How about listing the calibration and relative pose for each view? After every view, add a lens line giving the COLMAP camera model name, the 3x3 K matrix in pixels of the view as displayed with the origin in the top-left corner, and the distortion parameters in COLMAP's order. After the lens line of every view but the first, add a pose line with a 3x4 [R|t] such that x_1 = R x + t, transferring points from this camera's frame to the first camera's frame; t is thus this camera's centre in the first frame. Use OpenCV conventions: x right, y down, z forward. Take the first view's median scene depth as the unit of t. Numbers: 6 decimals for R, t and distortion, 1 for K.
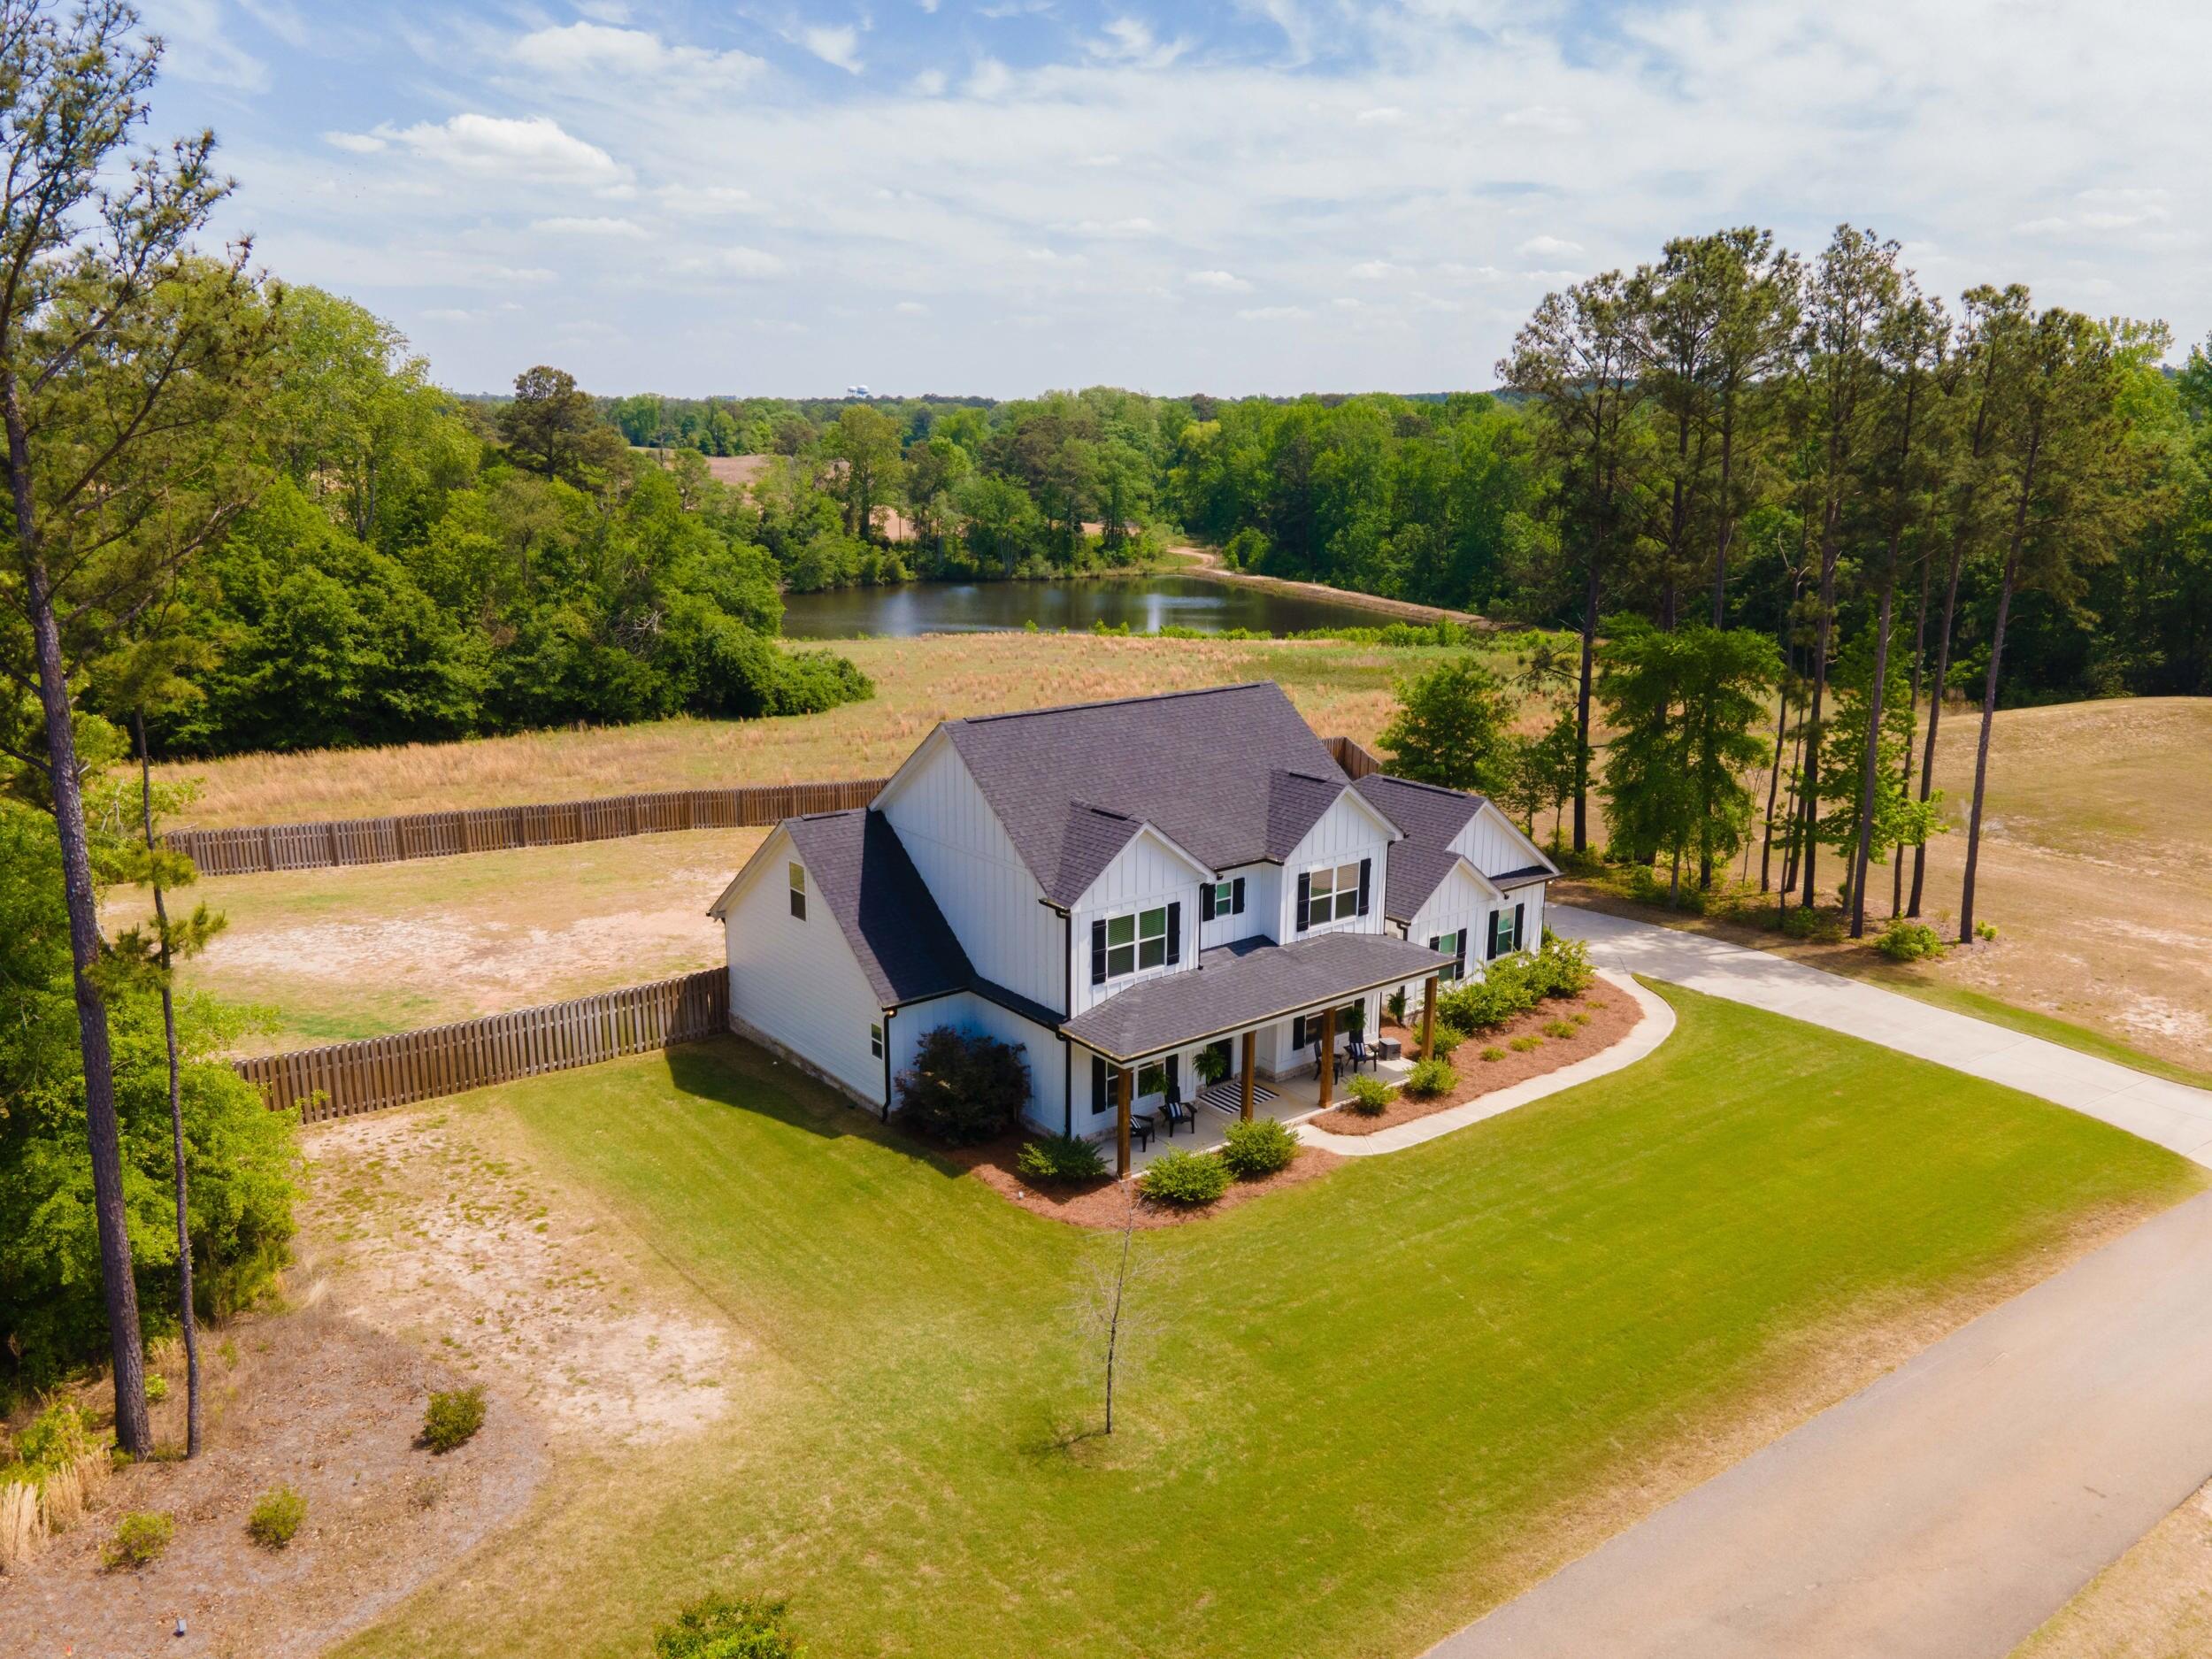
lens RADIAL K [[1621.1, 0, 1106.0], [0, 1621.1, 829.5], [0, 0, 1]] dist [0.030927, 0.008780]
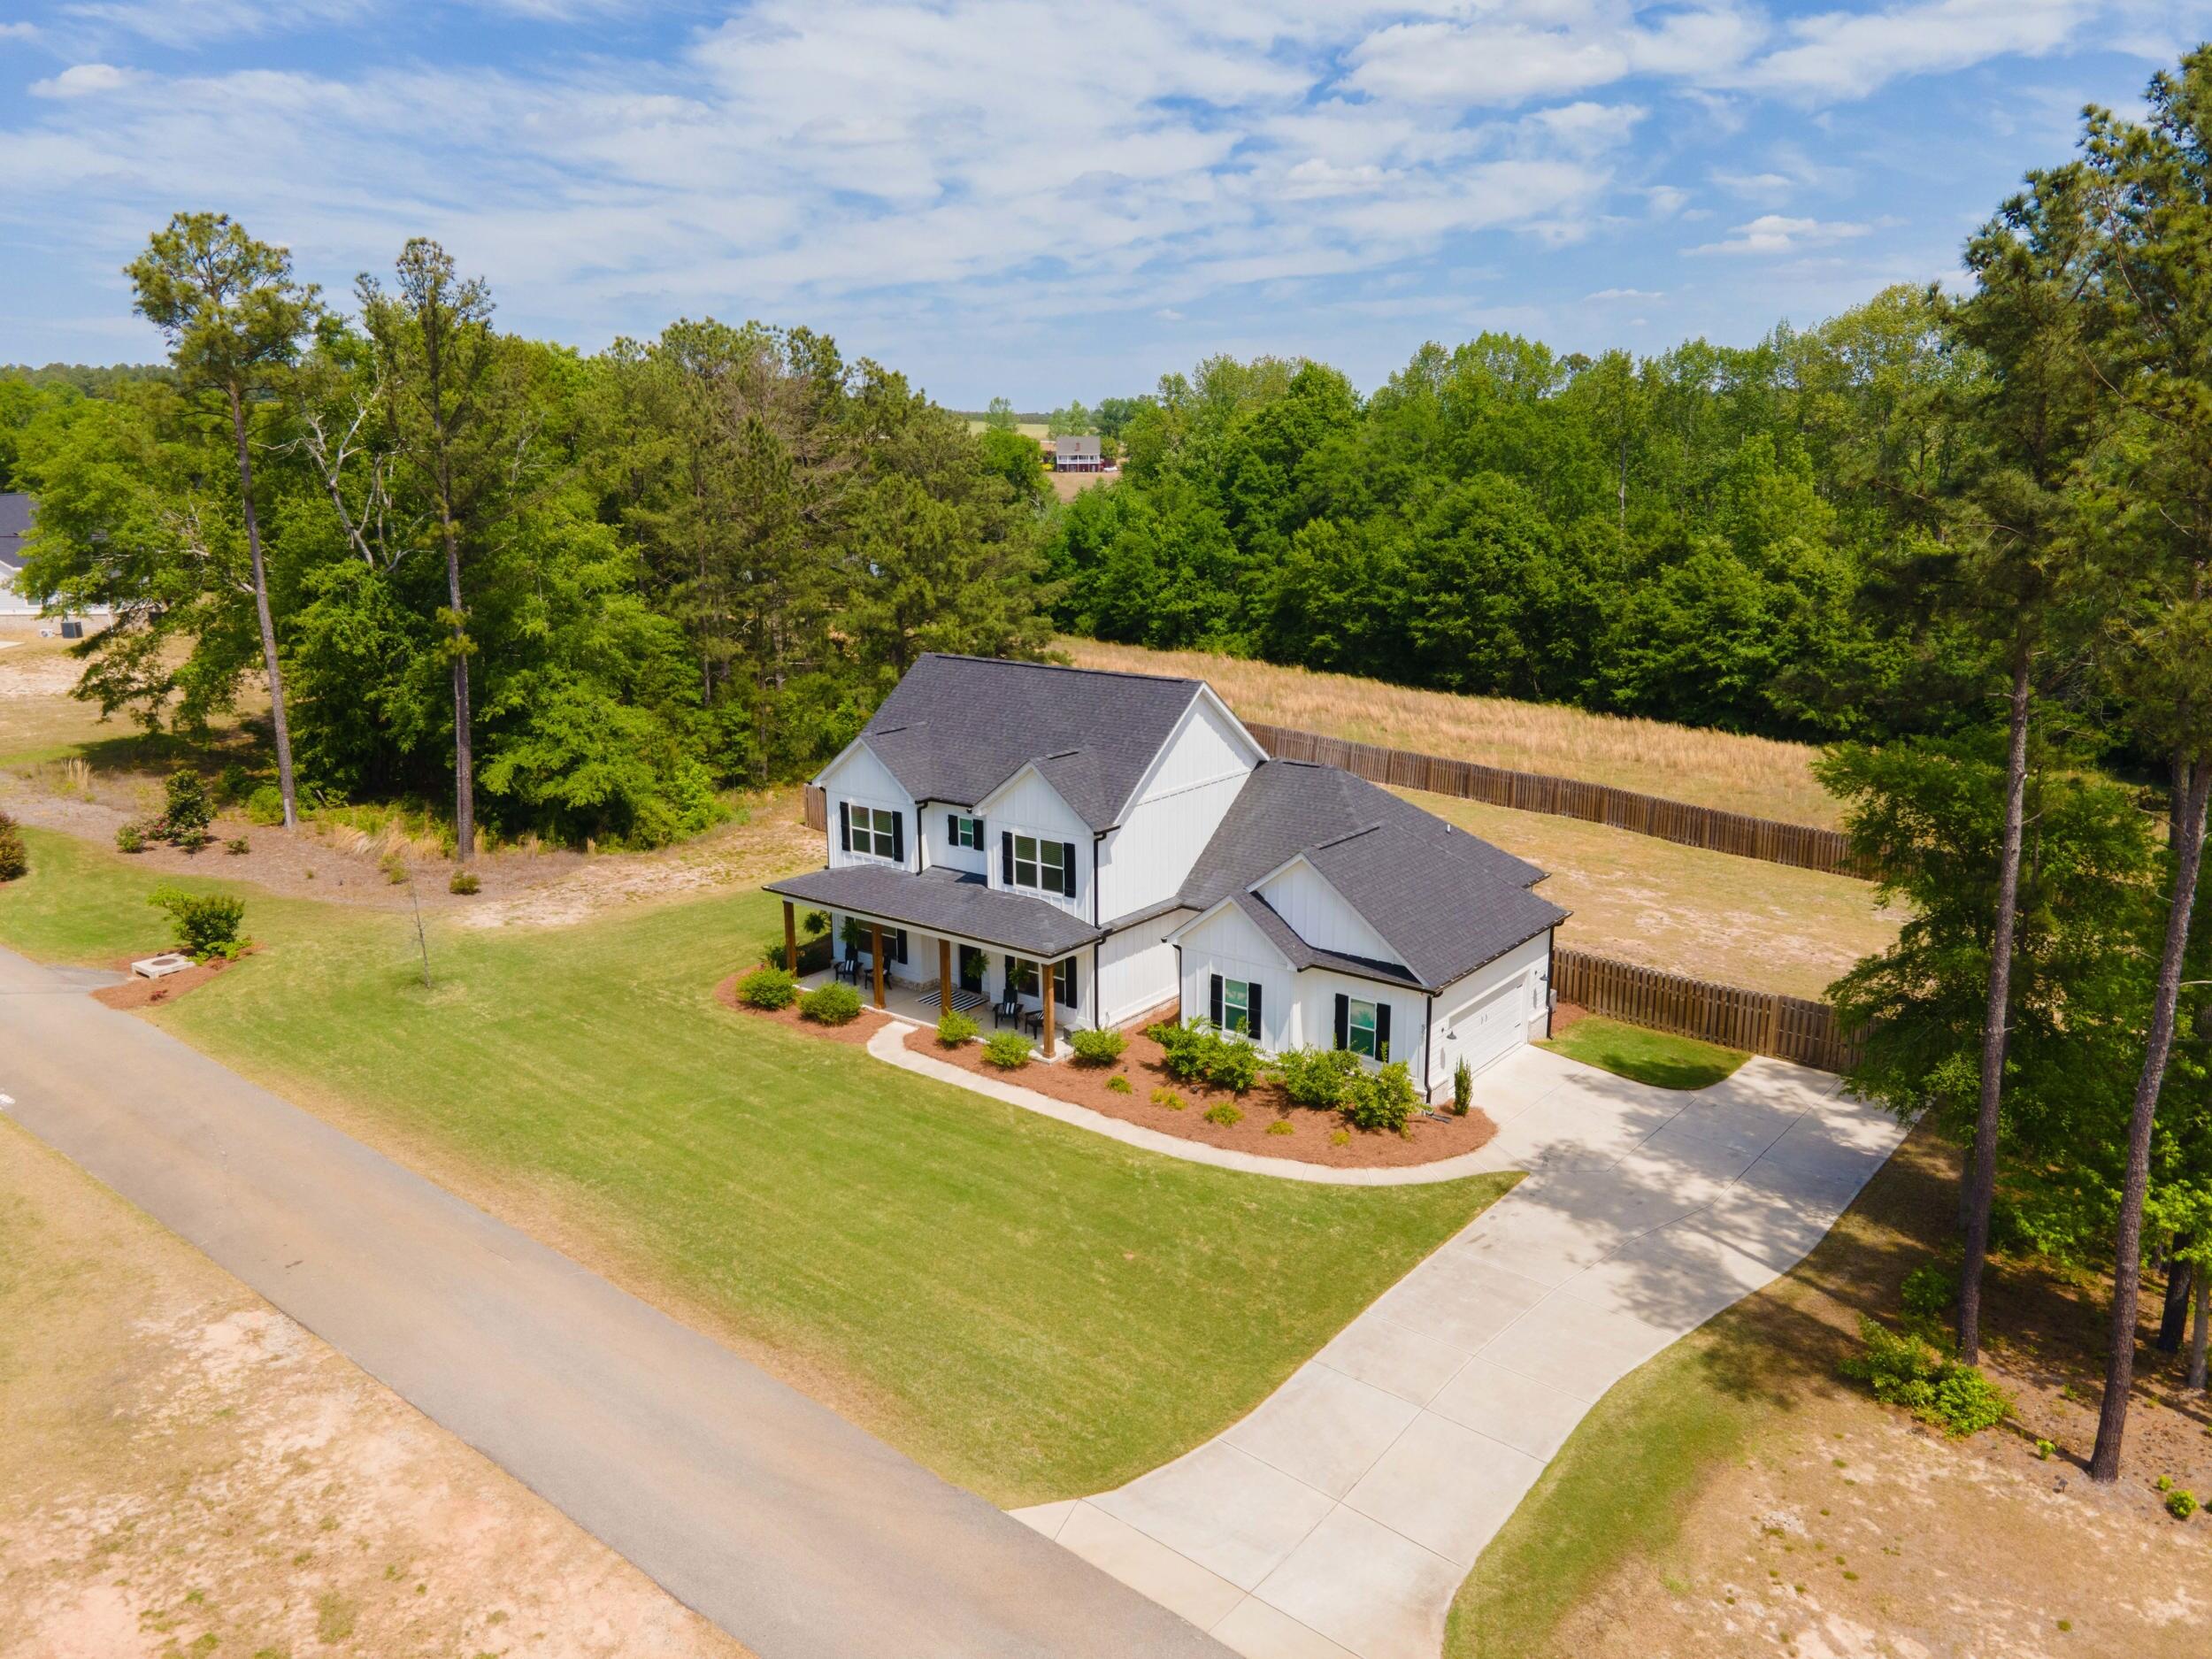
lens RADIAL K [[1621.1, 0, 1106.0], [0, 1621.1, 829.5], [0, 0, 1]] dist [0.030927, 0.008780]
pose [[0.238771, 0.218736, -0.946120, 1.061065], [-0.228302, 0.959636, 0.164245, -0.154399], [0.943857, 0.176784, 0.279071, 0.670173]]
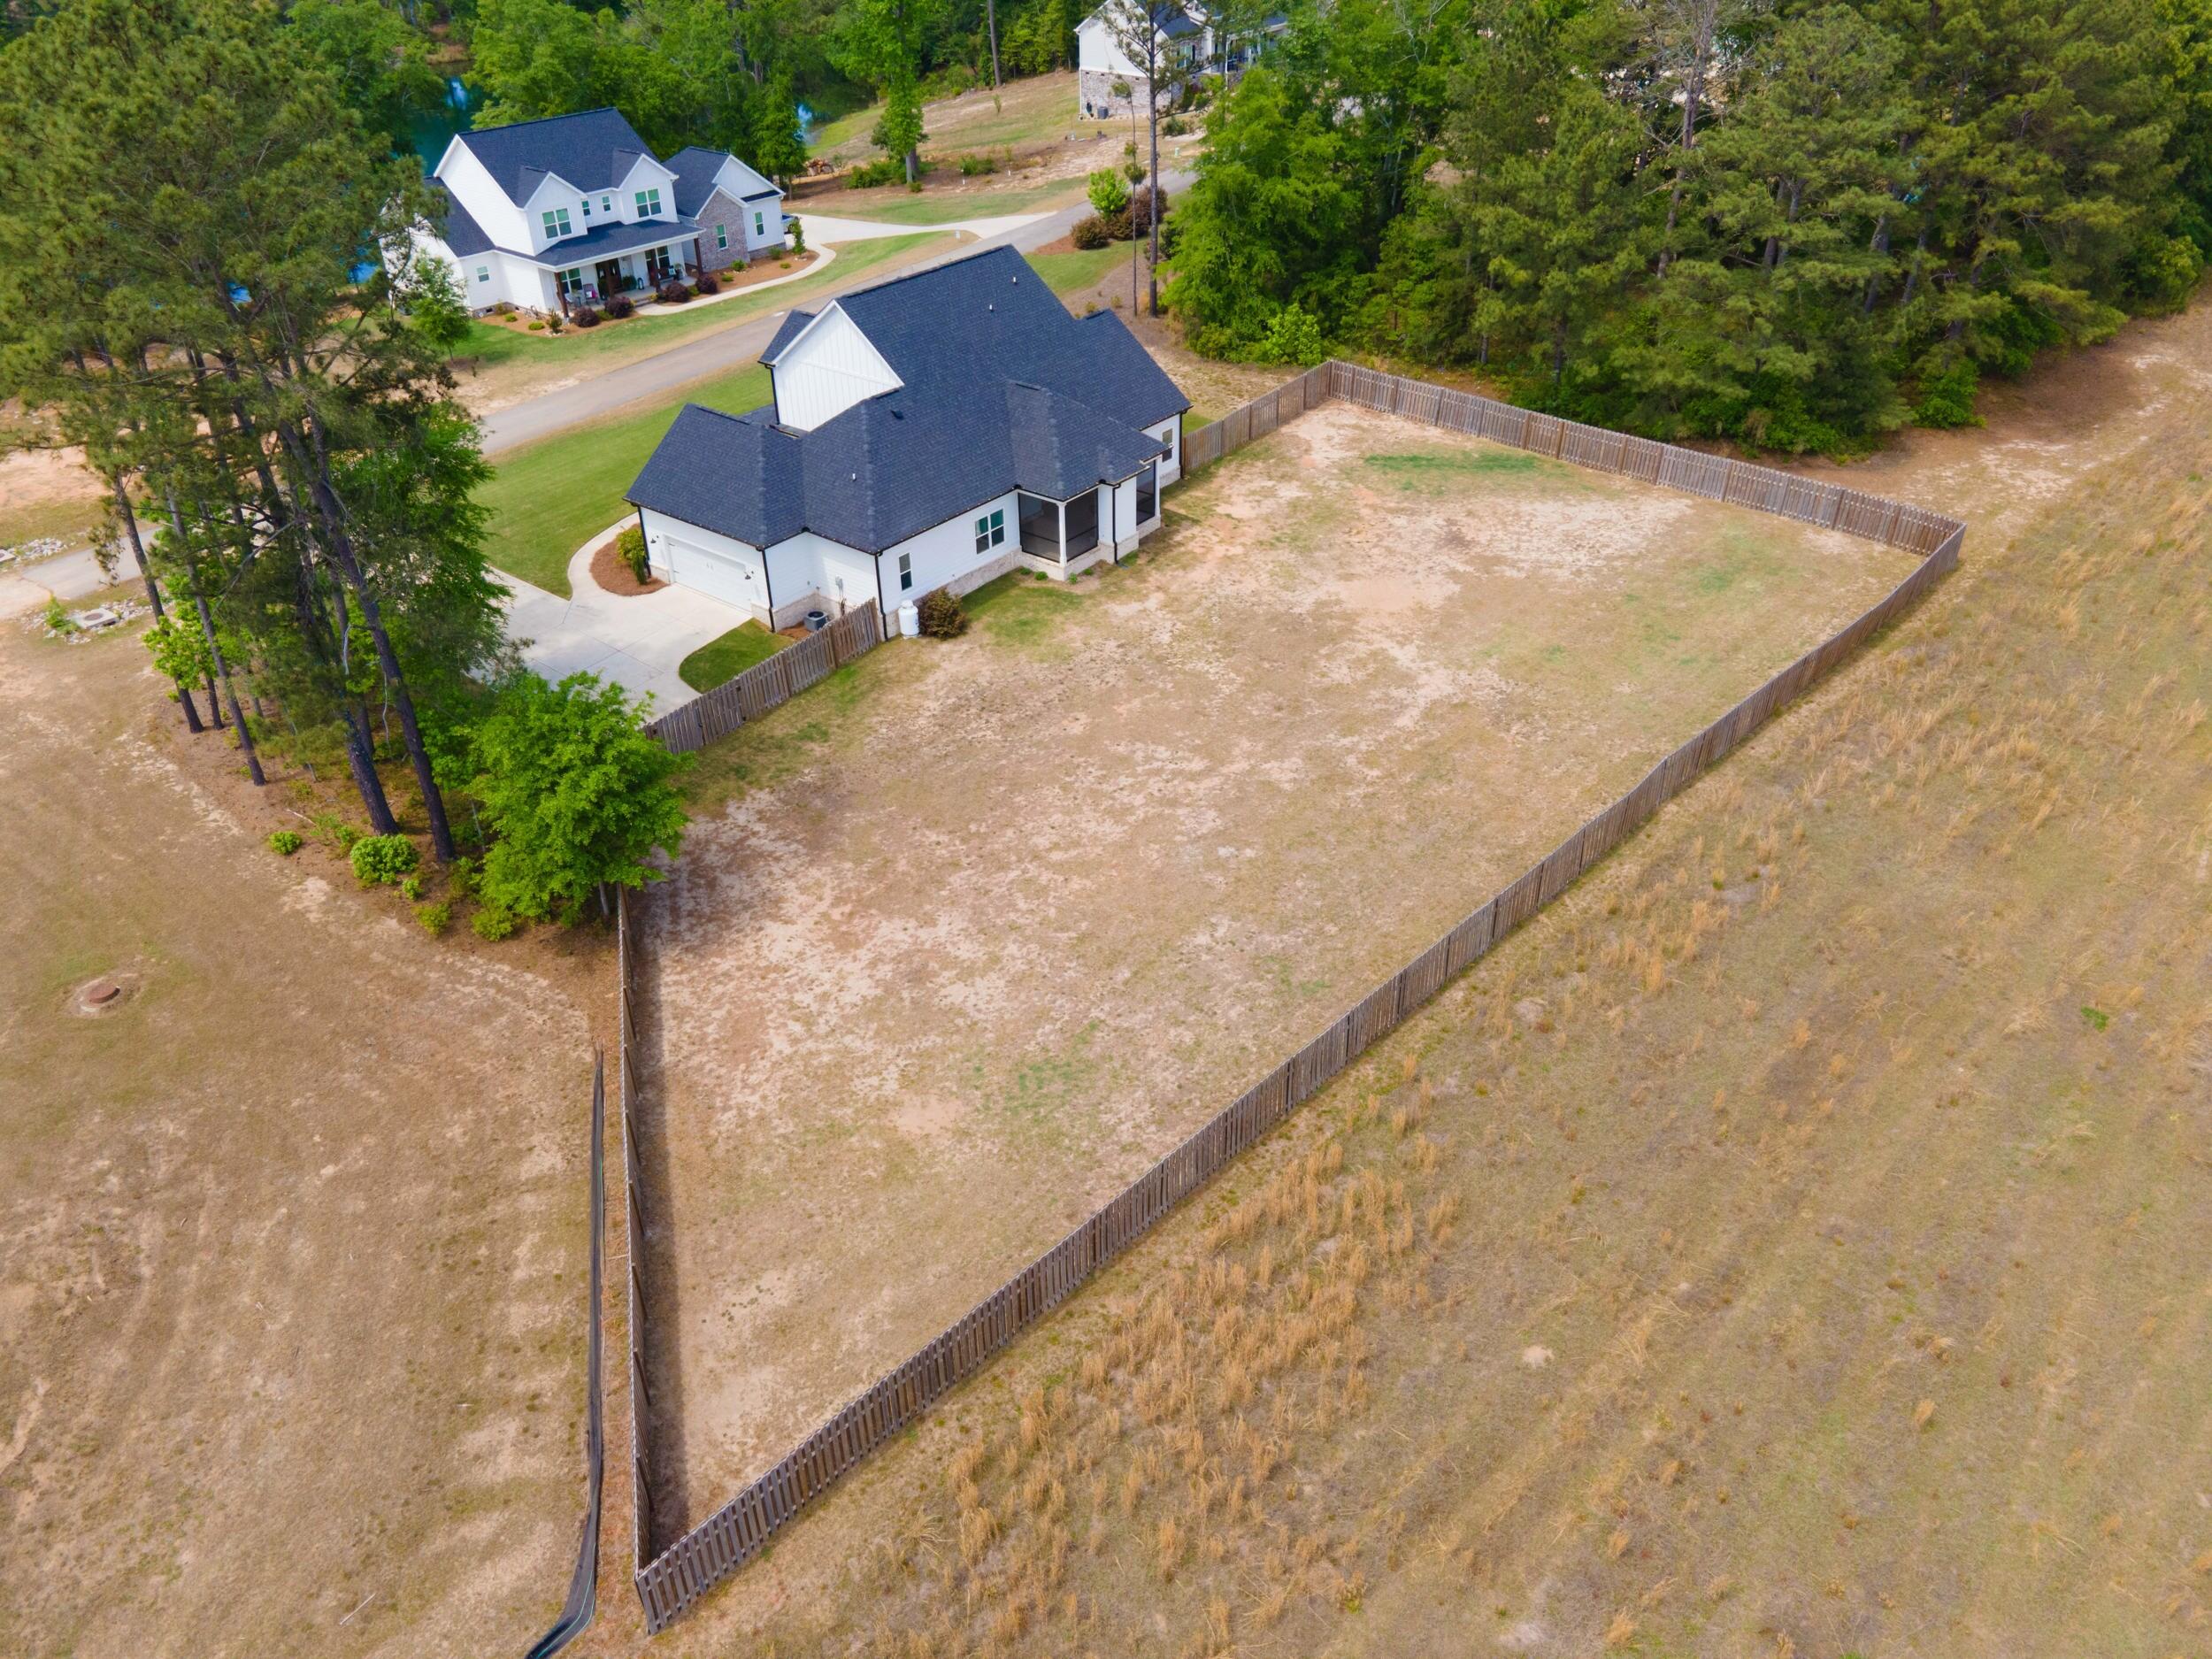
lens RADIAL K [[1639.9, 0, 1100.8], [0, 1639.9, 824.3], [0, 0, 1]] dist [0.028501, 0.005381]
pose [[-0.972770, 0.133928, -0.189163, 0.209843], [-0.046656, 0.686294, 0.725827, -0.845247], [0.227030, 0.714888, -0.661357, 2.346316]]
